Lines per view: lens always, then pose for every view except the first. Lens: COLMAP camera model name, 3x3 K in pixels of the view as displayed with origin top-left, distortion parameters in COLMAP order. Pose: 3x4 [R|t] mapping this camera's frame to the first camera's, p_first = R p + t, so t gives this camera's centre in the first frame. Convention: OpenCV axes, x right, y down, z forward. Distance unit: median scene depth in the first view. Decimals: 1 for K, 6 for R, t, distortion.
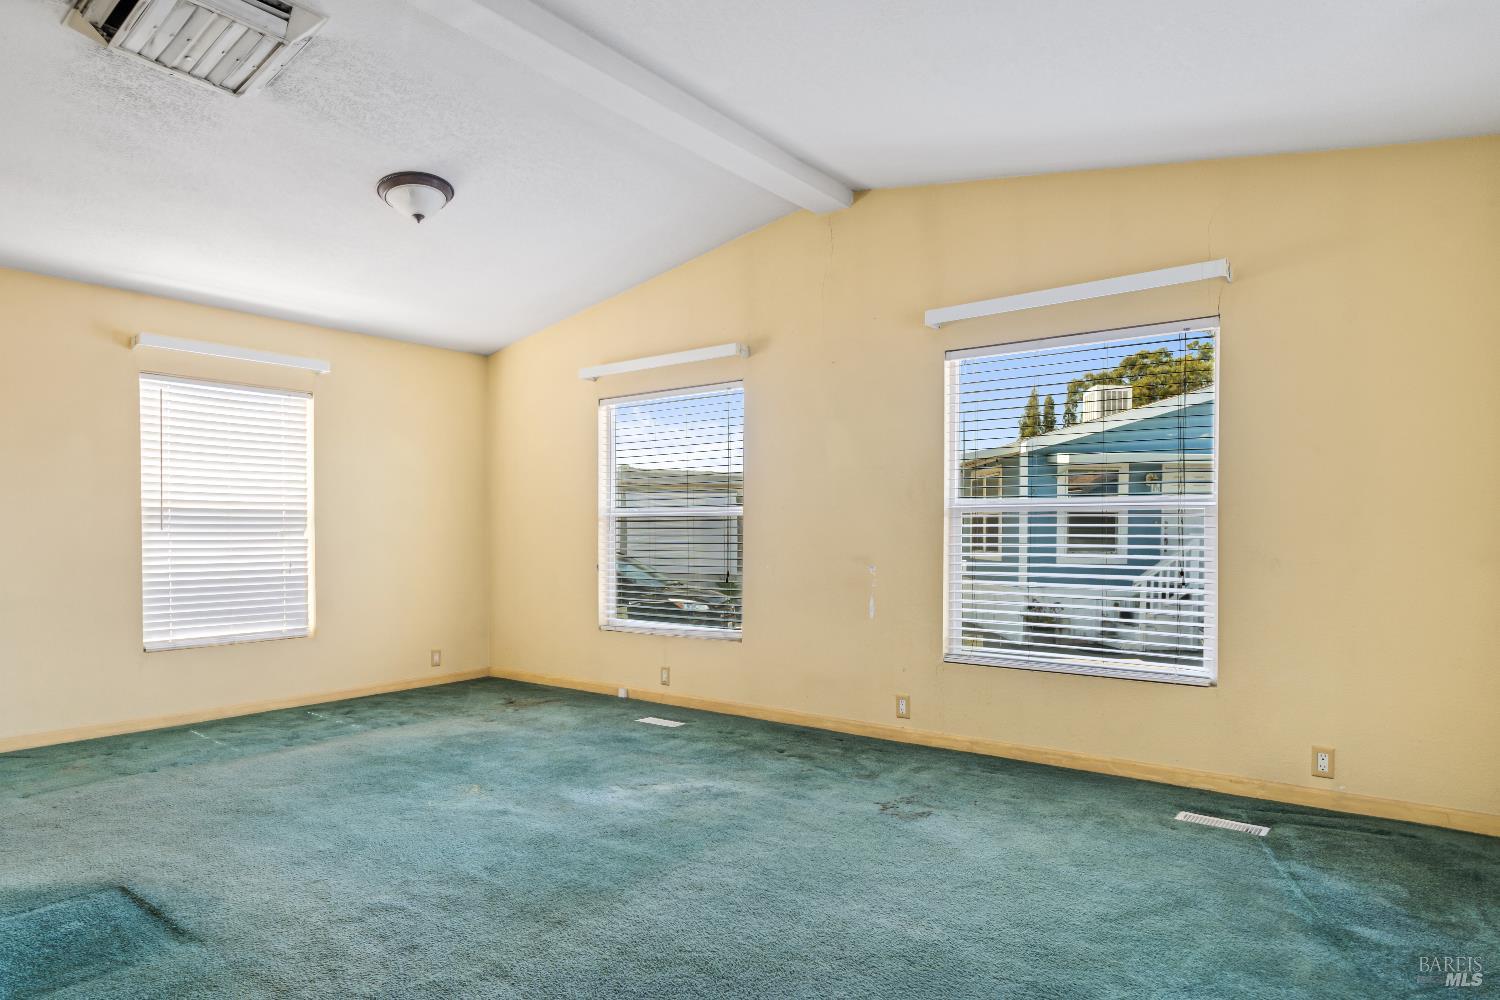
lens RADIAL K [[879.0, 0, 749.8], [0, 879.0, 505.2], [0, 0, 1]] dist [0.001303, 0.000287]
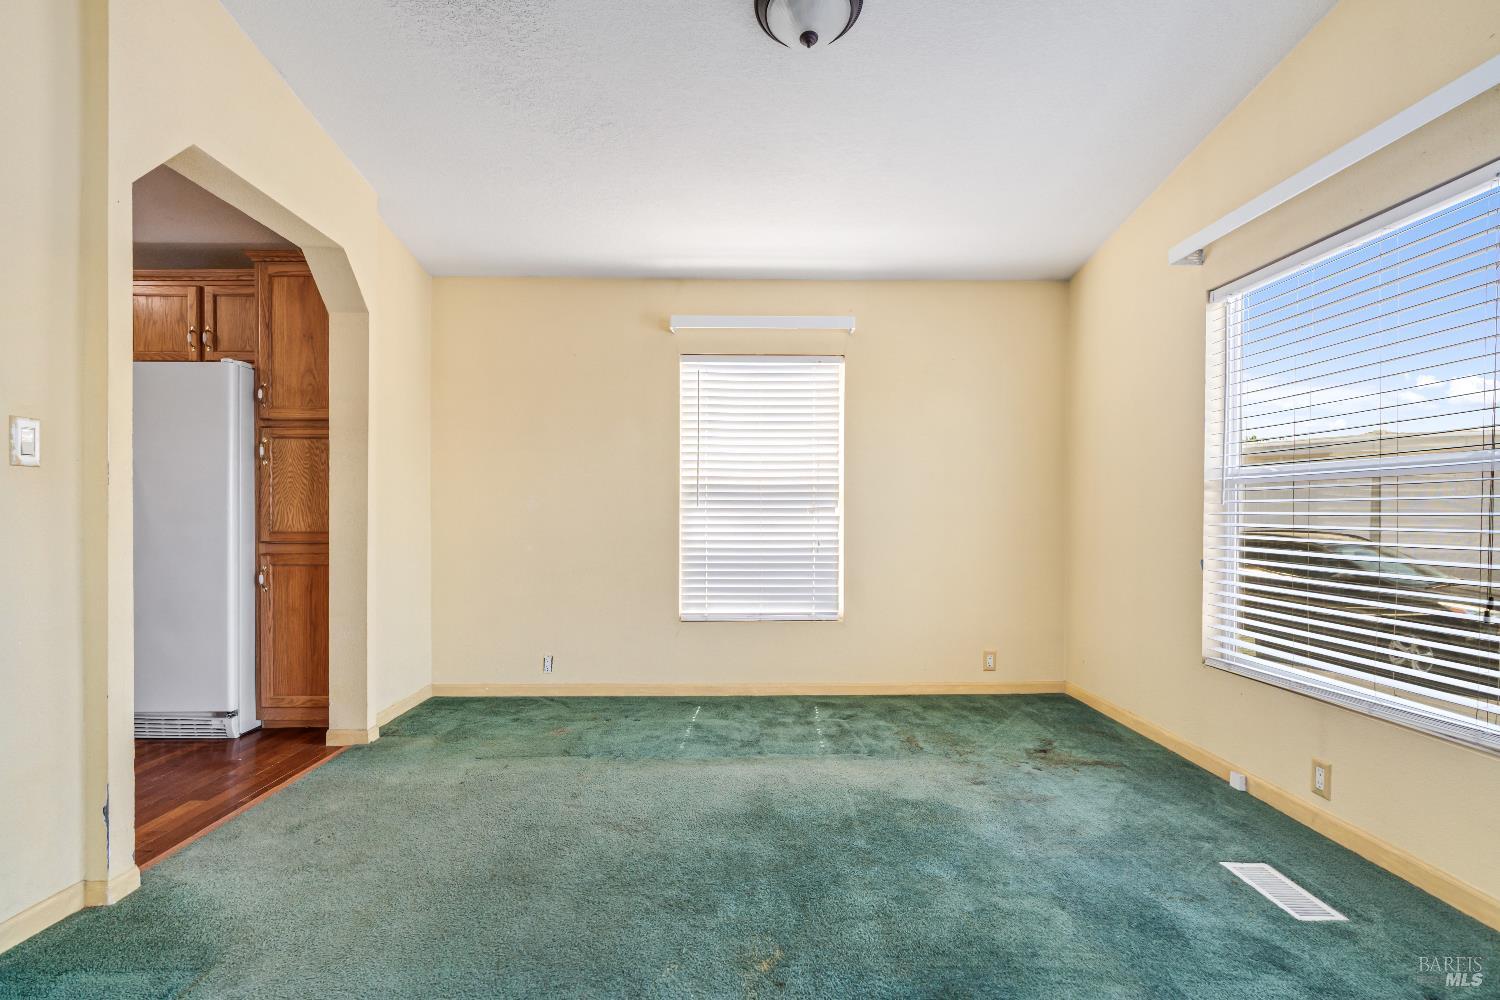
lens RADIAL K [[699.7, 0, 748.2], [0, 699.7, 525.6], [0, 0, 1]] dist [-0.008562, 0.000762]
pose [[0.619225, 0.016979, -0.785030, 0.016490], [0.022199, 0.998988, 0.039117, 0.018835], [0.784900, -0.041650, 0.618221, 0.500610]]
